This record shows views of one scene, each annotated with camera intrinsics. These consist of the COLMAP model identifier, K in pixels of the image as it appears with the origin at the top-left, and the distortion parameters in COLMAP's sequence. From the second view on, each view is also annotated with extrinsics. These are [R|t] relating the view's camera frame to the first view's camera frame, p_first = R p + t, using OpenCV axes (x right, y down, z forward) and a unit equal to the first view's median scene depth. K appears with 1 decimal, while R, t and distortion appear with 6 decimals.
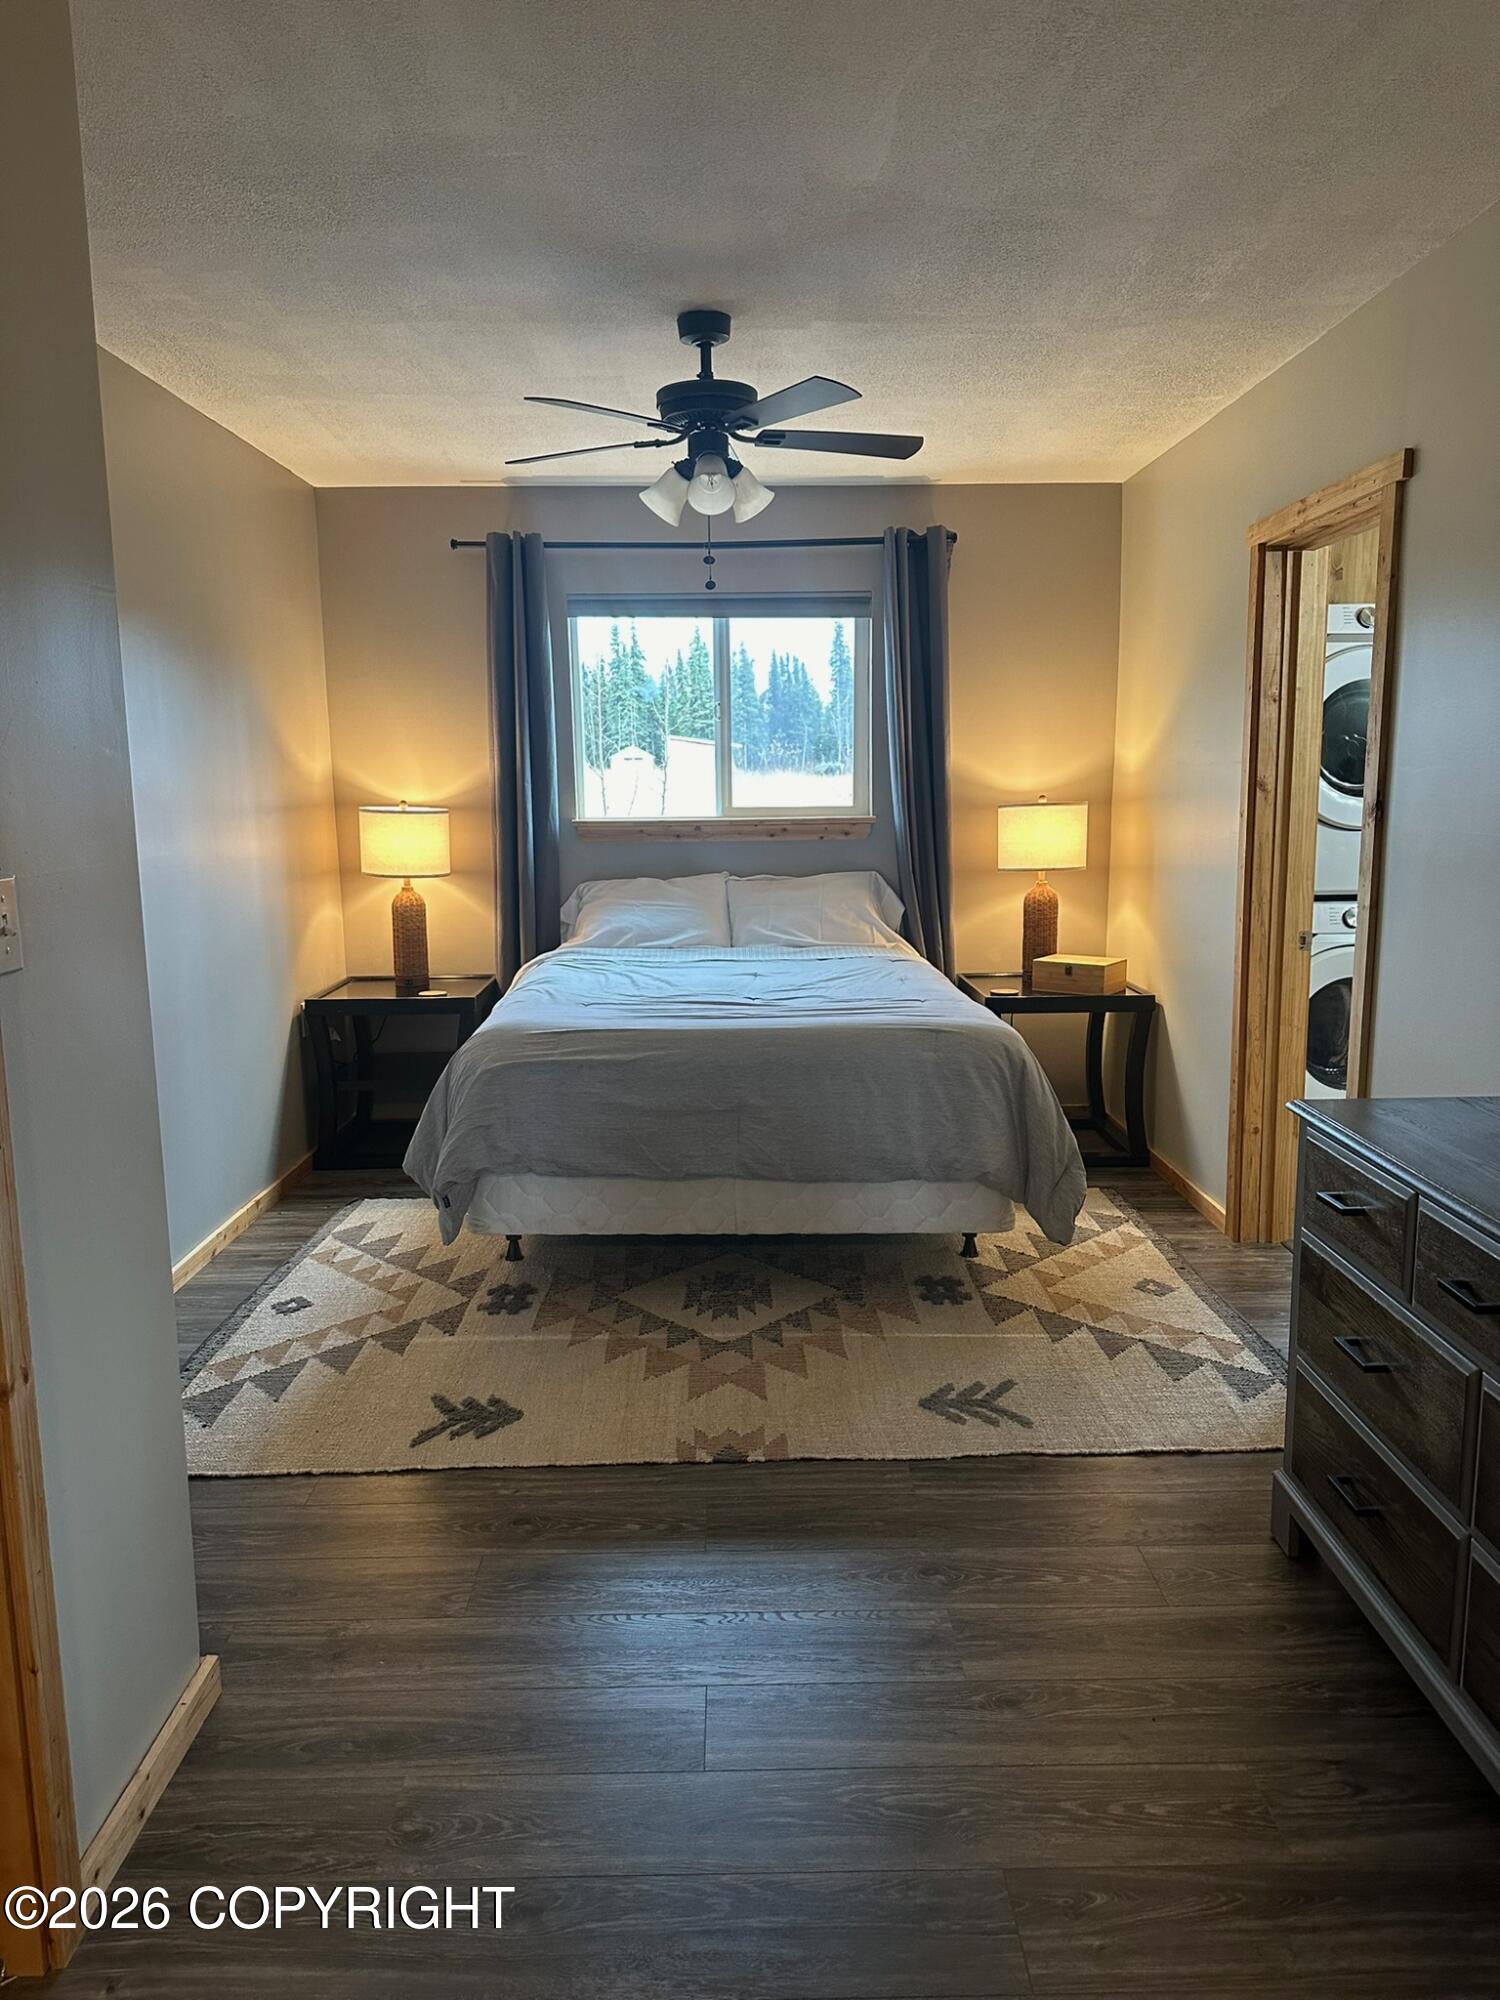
lens RADIAL K [[1436.5, 0, 754.7], [0, 1436.5, 1002.7], [0, 0, 1]] dist [0.061052, -0.099526]
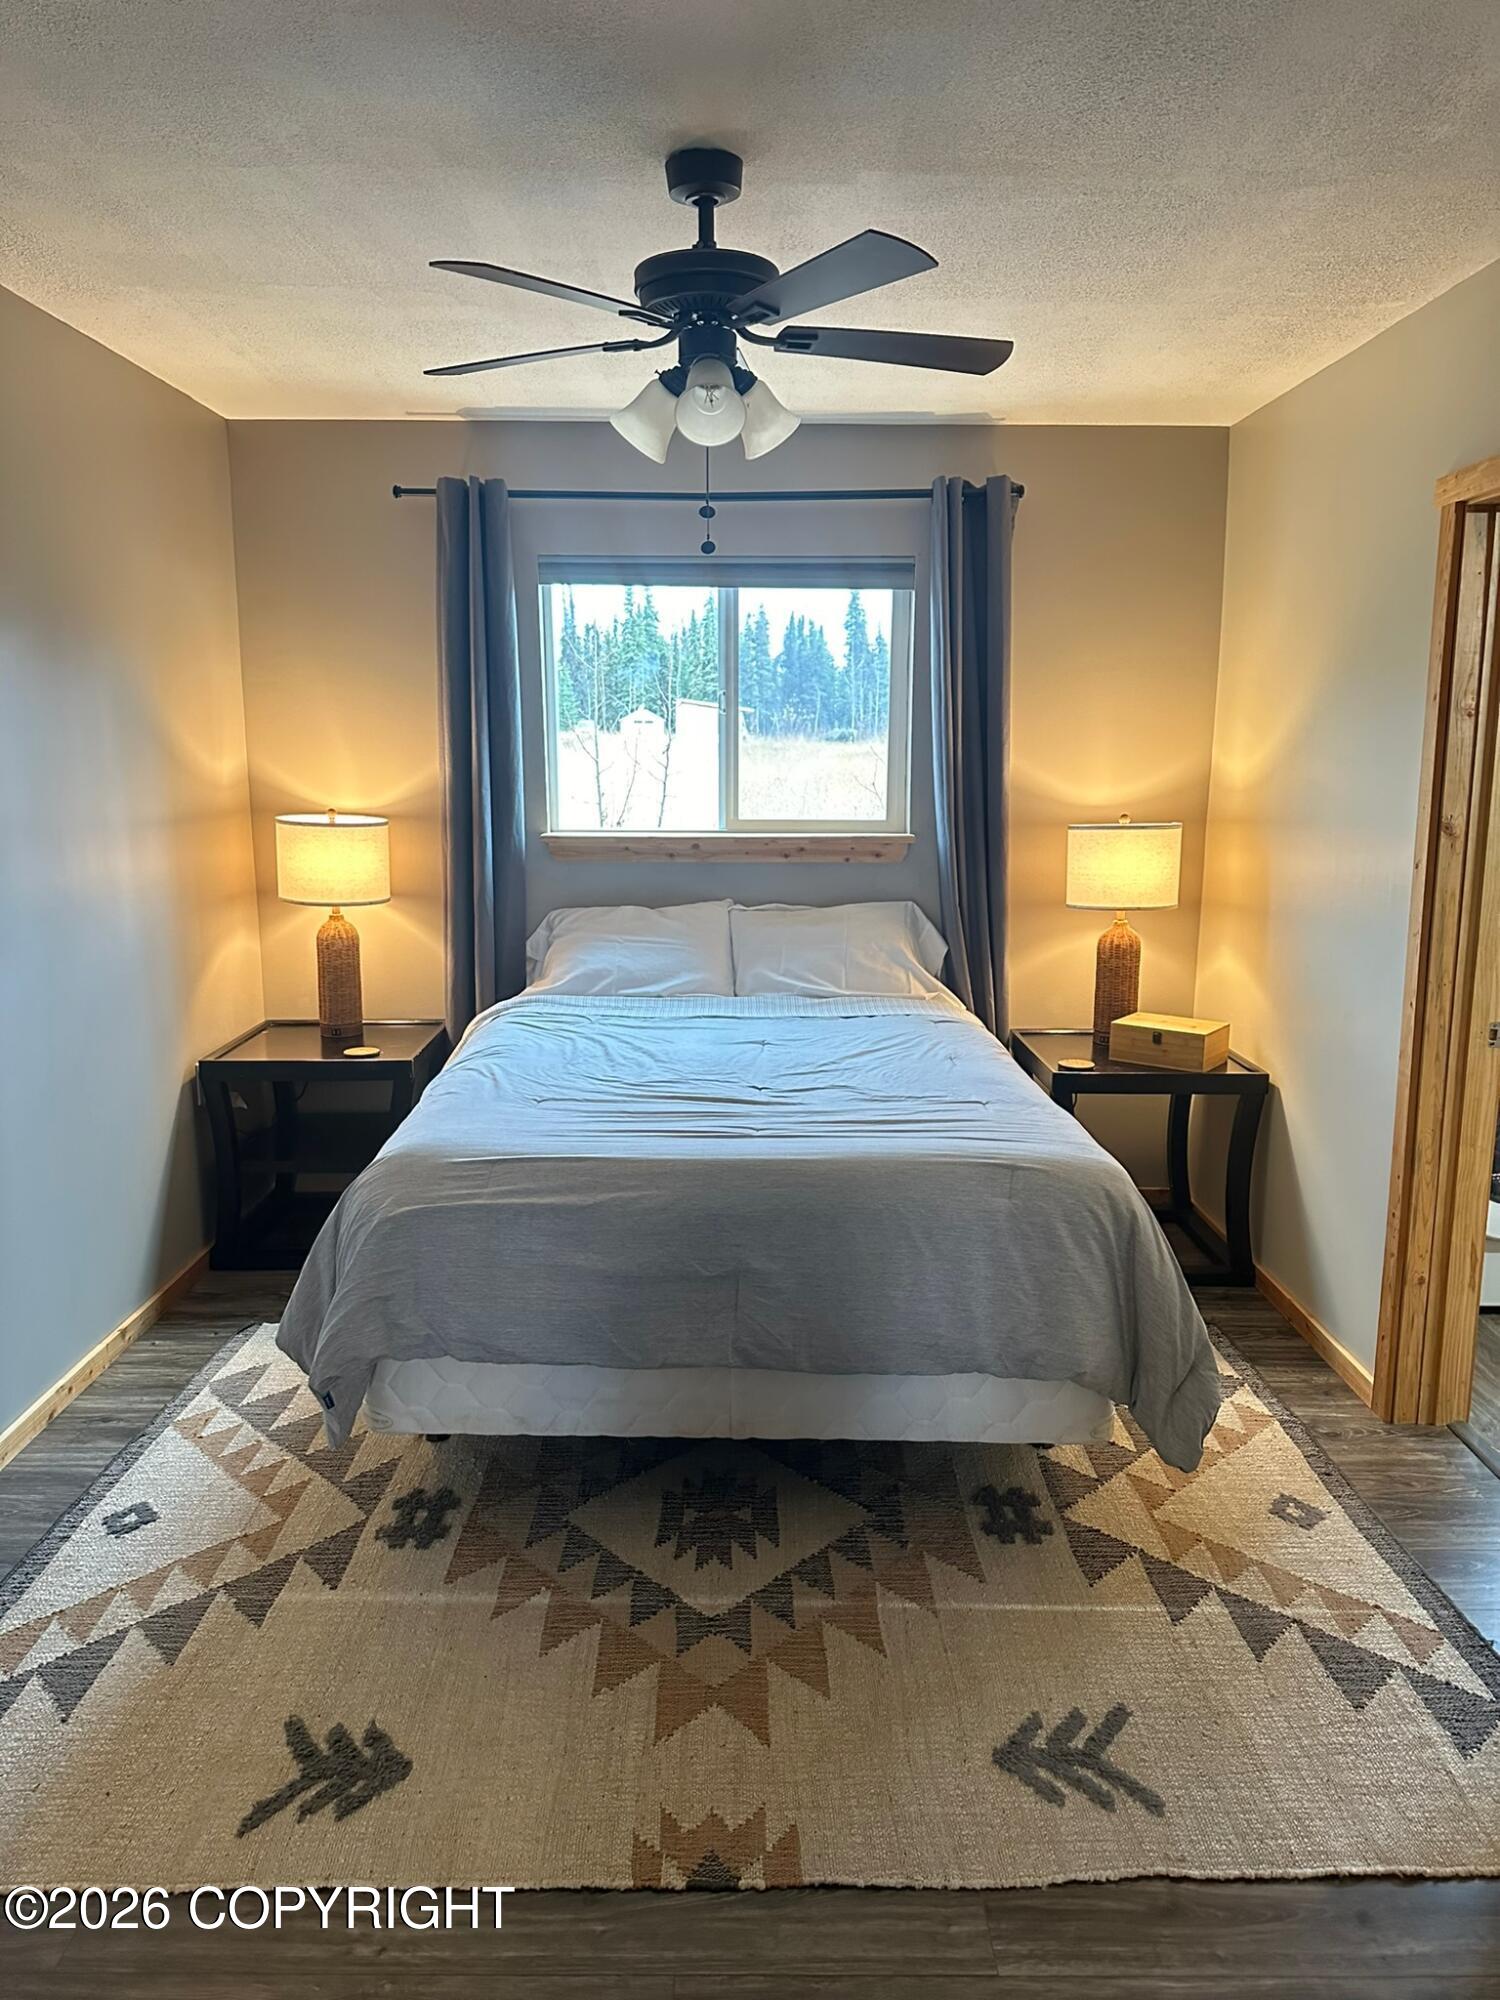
lens RADIAL K [[1436.5, 0, 753.1], [0, 1436.5, 993.8], [0, 0, 1]] dist [0.061052, -0.099526]
pose [[0.999854, 0.015767, -0.006556, -0.000502], [-0.015637, 0.999690, 0.019391, -0.074145], [0.006860, -0.019286, 0.999790, 0.251904]]
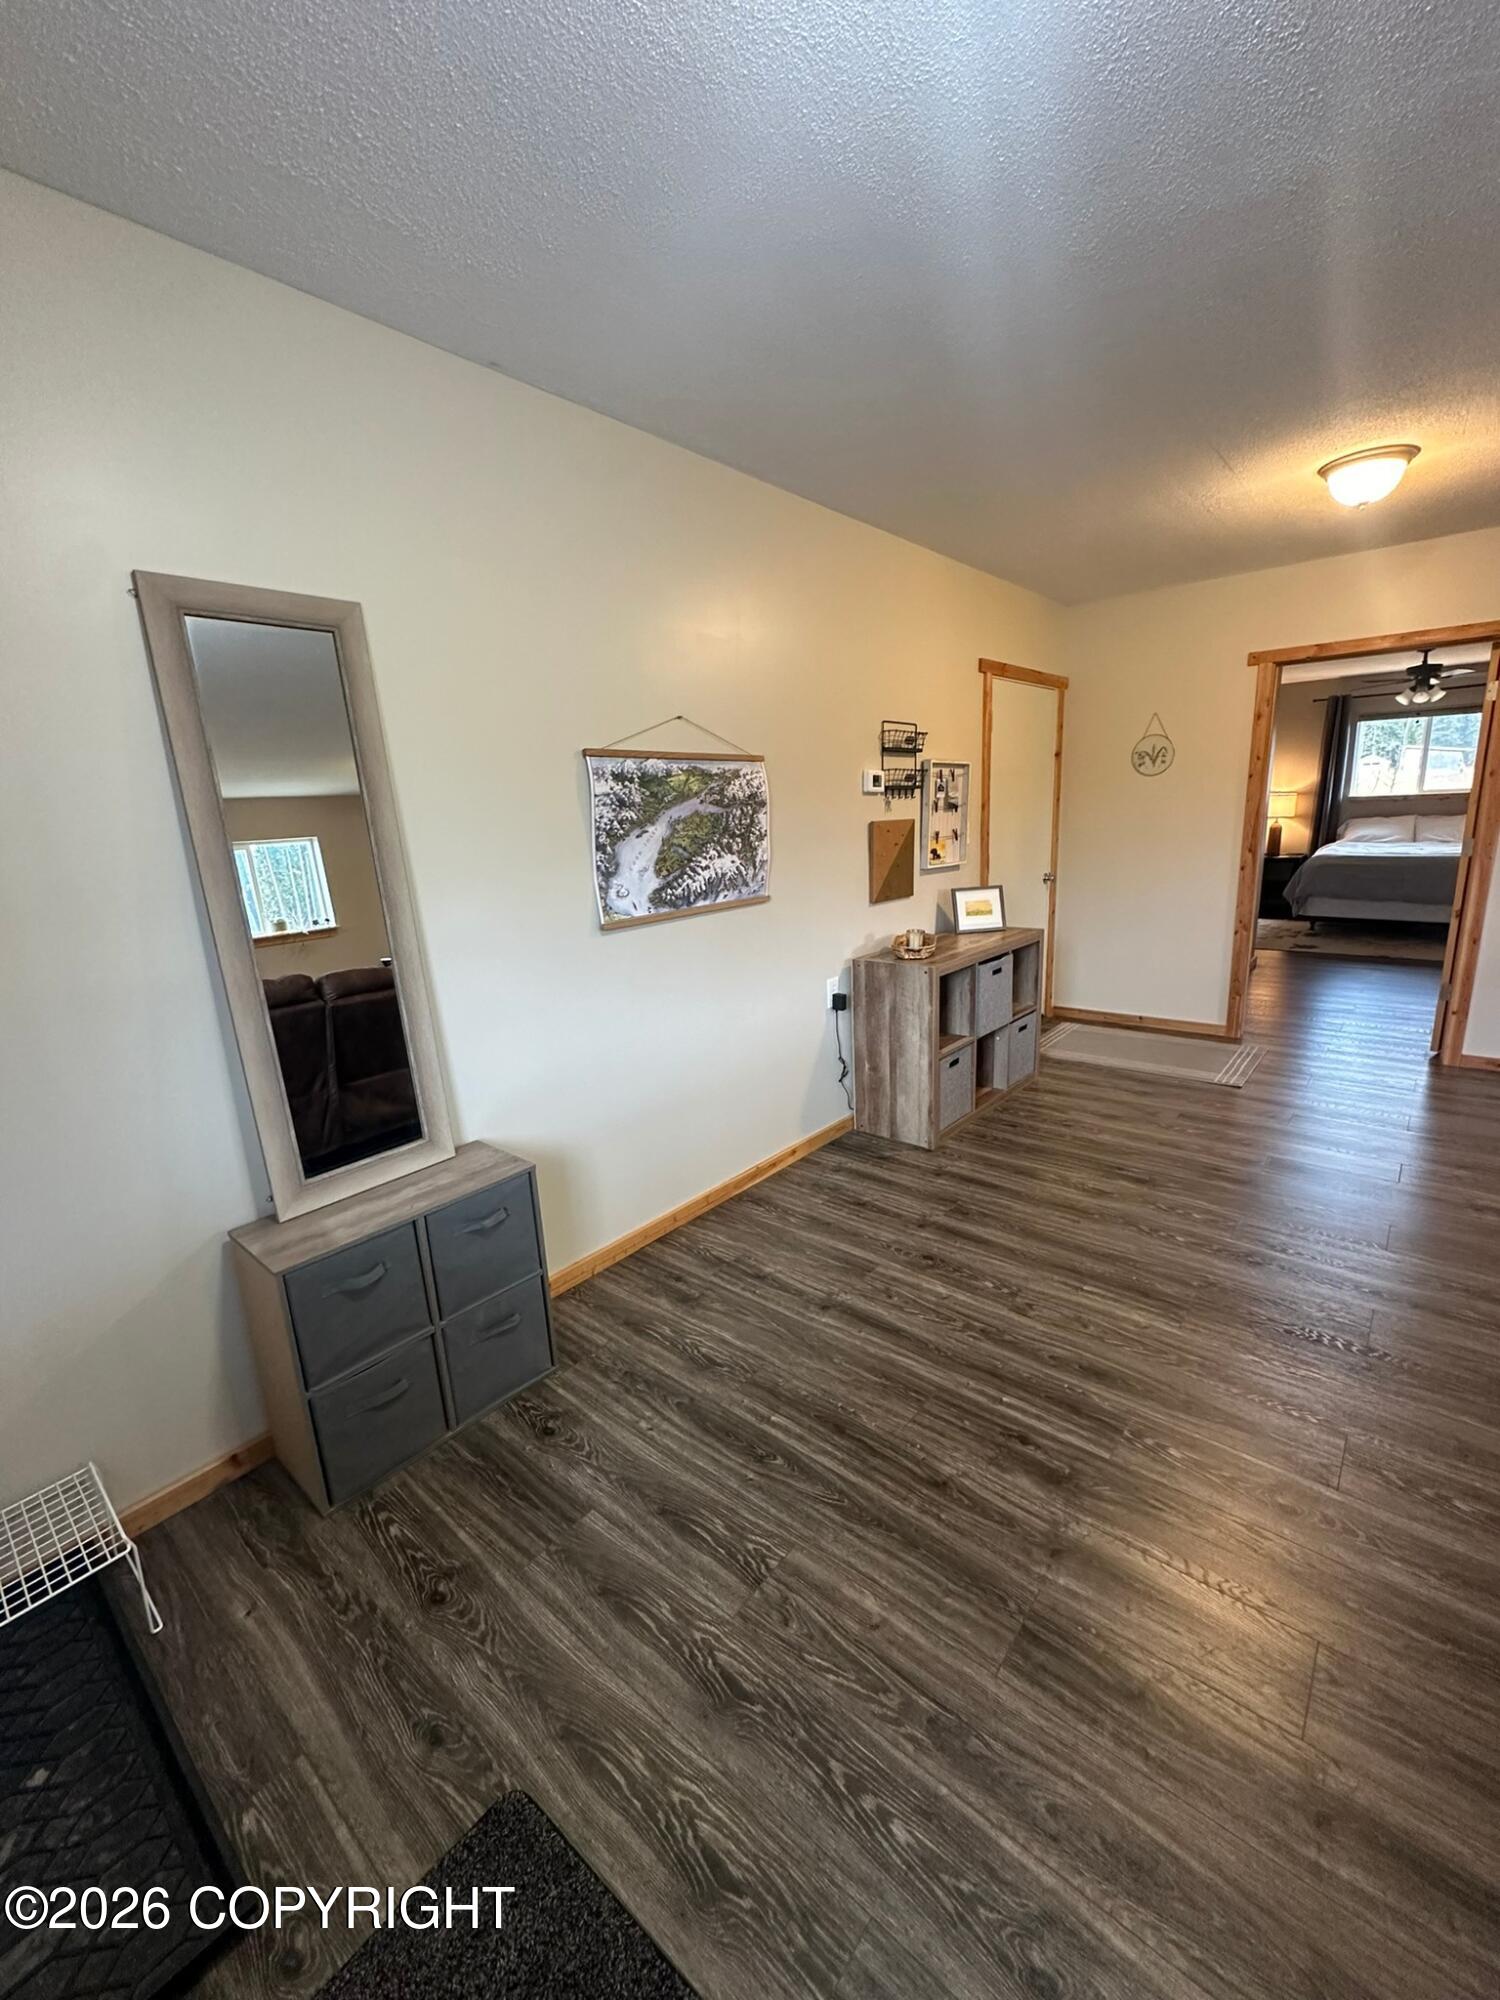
lens RADIAL K [[821.0, 0, 751.4], [0, 821.0, 1002.1], [0, 0, 1]] dist [-0.006698, 0.000747]
pose [[0.755930, 0.130737, -0.641465, 0.090629], [-0.064807, 0.989988, 0.125398, 0.193435], [0.651437, -0.053220, 0.756834, -1.307995]]
